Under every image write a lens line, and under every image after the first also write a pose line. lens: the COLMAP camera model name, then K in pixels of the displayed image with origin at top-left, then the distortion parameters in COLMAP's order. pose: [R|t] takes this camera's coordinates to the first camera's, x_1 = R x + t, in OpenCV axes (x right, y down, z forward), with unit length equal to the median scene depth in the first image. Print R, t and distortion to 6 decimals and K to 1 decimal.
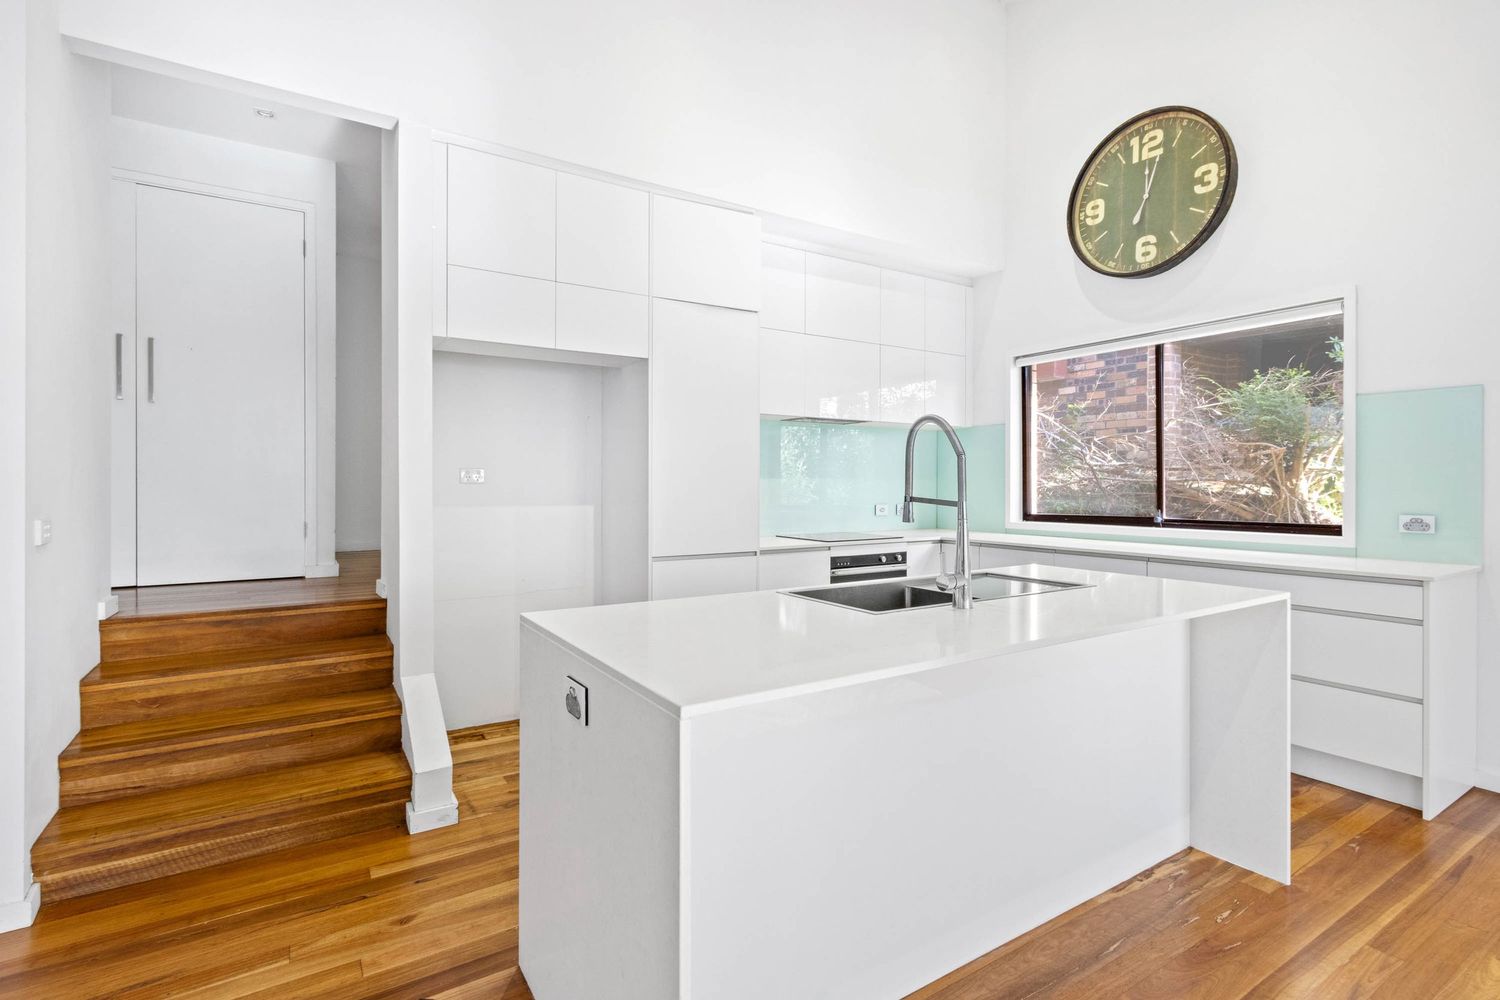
lens RADIAL K [[698.8, 0, 744.9], [0, 698.8, 486.8], [0, 0, 1]] dist [-0.003548, -0.000032]
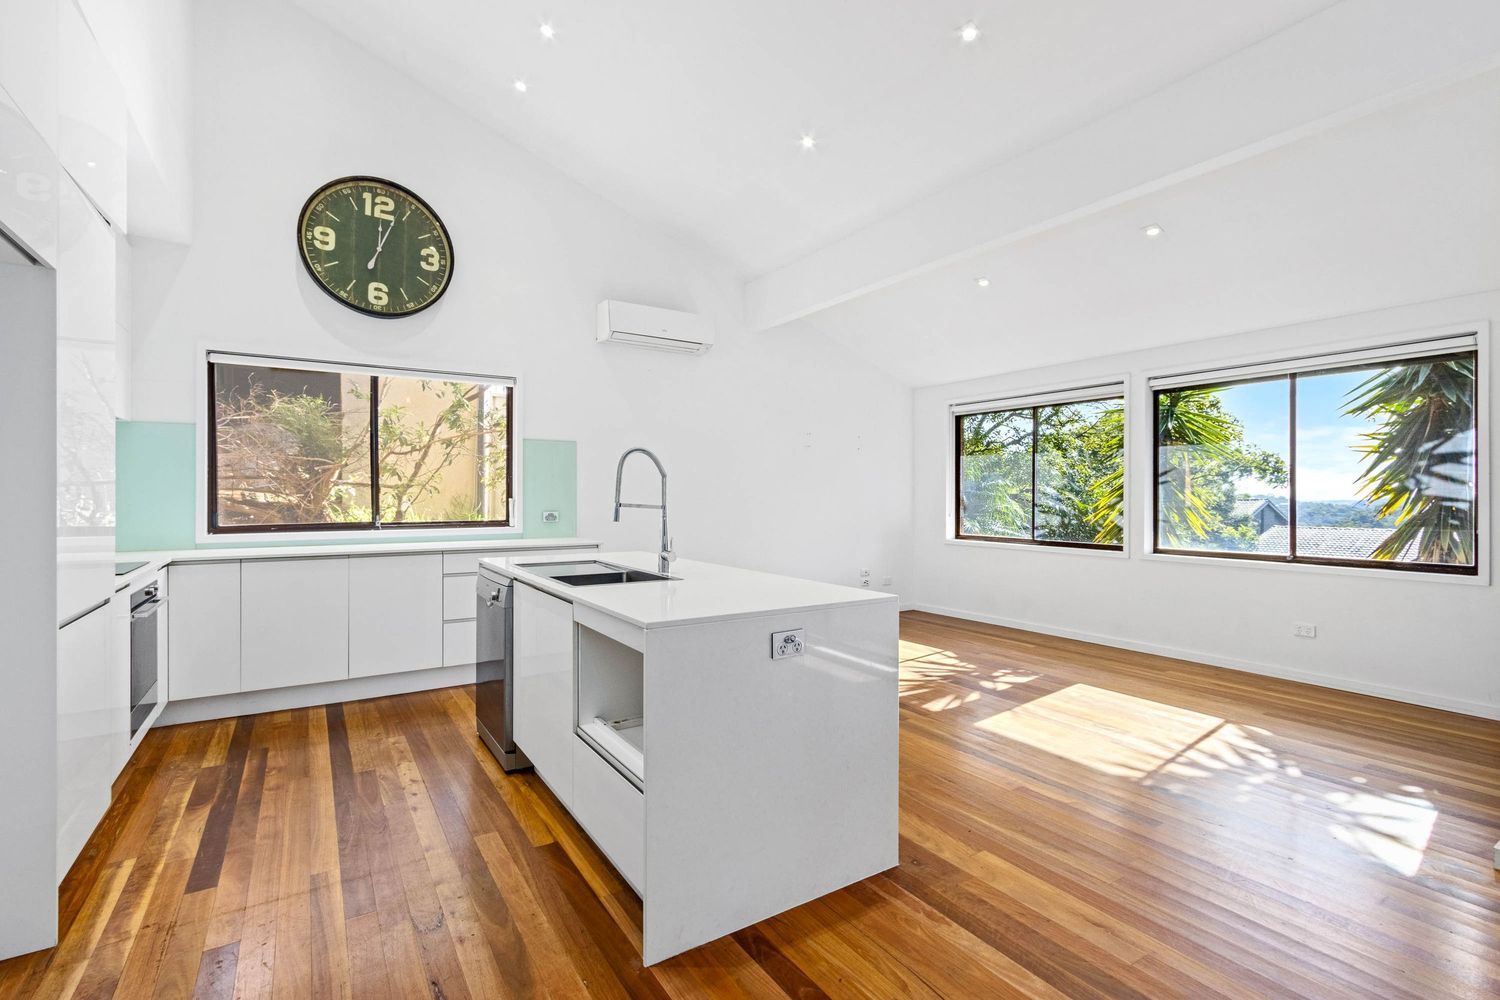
lens RADIAL K [[698.8, 0, 746.7], [0, 698.8, 500.7], [0, 0, 1]] dist [-0.003548, -0.000032]
pose [[-0.000808, -0.008534, 0.999963, -0.603750], [0.000563, 0.999963, 0.008535, -0.001333], [-1.000000, 0.000570, -0.000803, 0.377588]]
